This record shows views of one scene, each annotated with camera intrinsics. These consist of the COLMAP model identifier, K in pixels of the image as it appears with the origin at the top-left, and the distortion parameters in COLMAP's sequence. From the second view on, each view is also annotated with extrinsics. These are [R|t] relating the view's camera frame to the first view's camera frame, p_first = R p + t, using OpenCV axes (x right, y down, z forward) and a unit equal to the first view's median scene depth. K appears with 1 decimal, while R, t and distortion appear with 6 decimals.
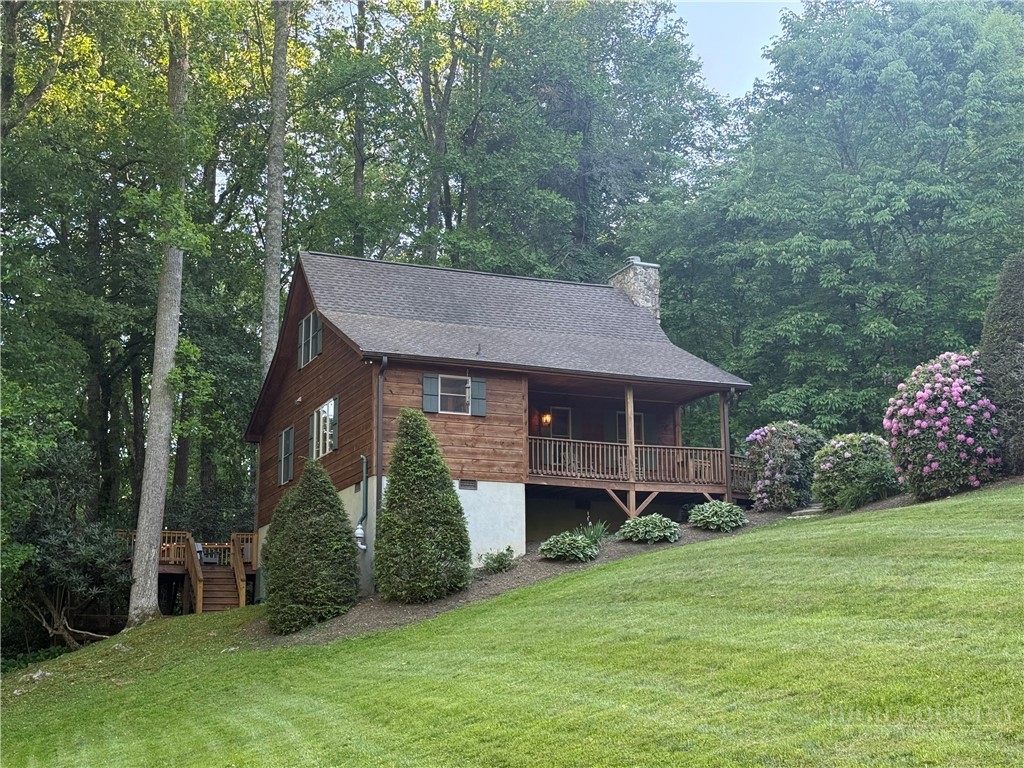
lens RADIAL K [[1396.5, 0, 512.0], [0, 1396.5, 384.0], [0, 0, 1]] dist [0.216379, -0.585498]
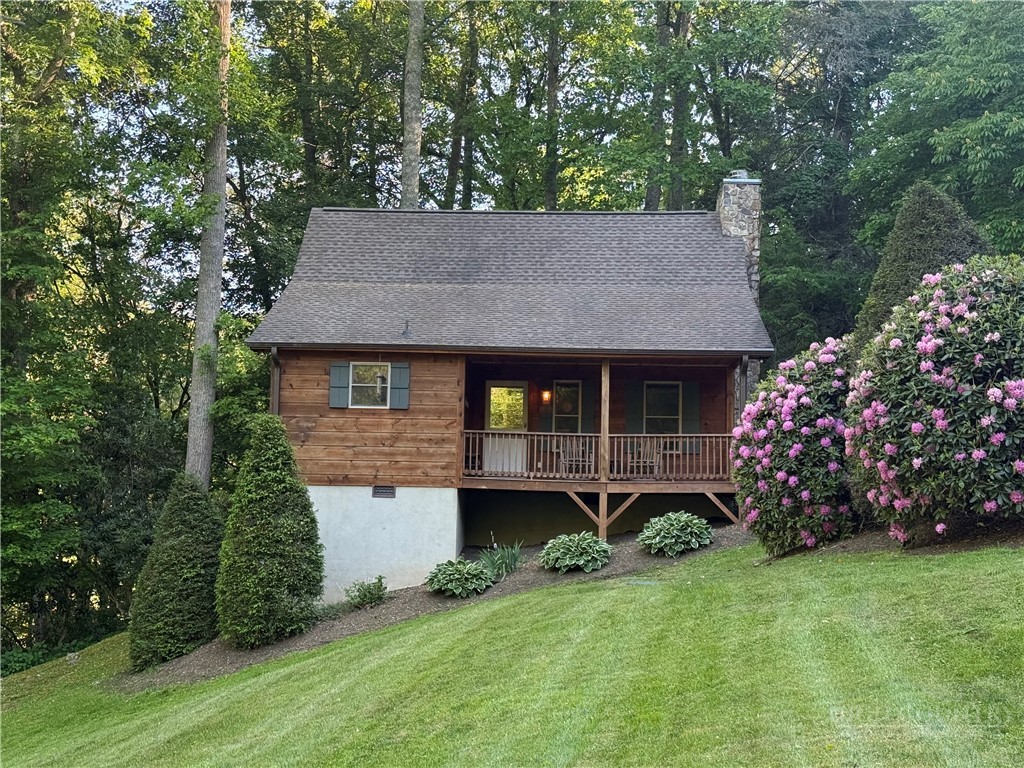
lens RADIAL K [[1396.5, 0, 512.0], [0, 1396.5, 384.0], [0, 0, 1]] dist [0.216379, -0.585498]
pose [[0.902634, -0.021623, -0.429866, 0.396075], [0.063591, 0.994476, 0.083506, -0.057484], [0.425686, -0.102711, 0.899023, 0.272499]]
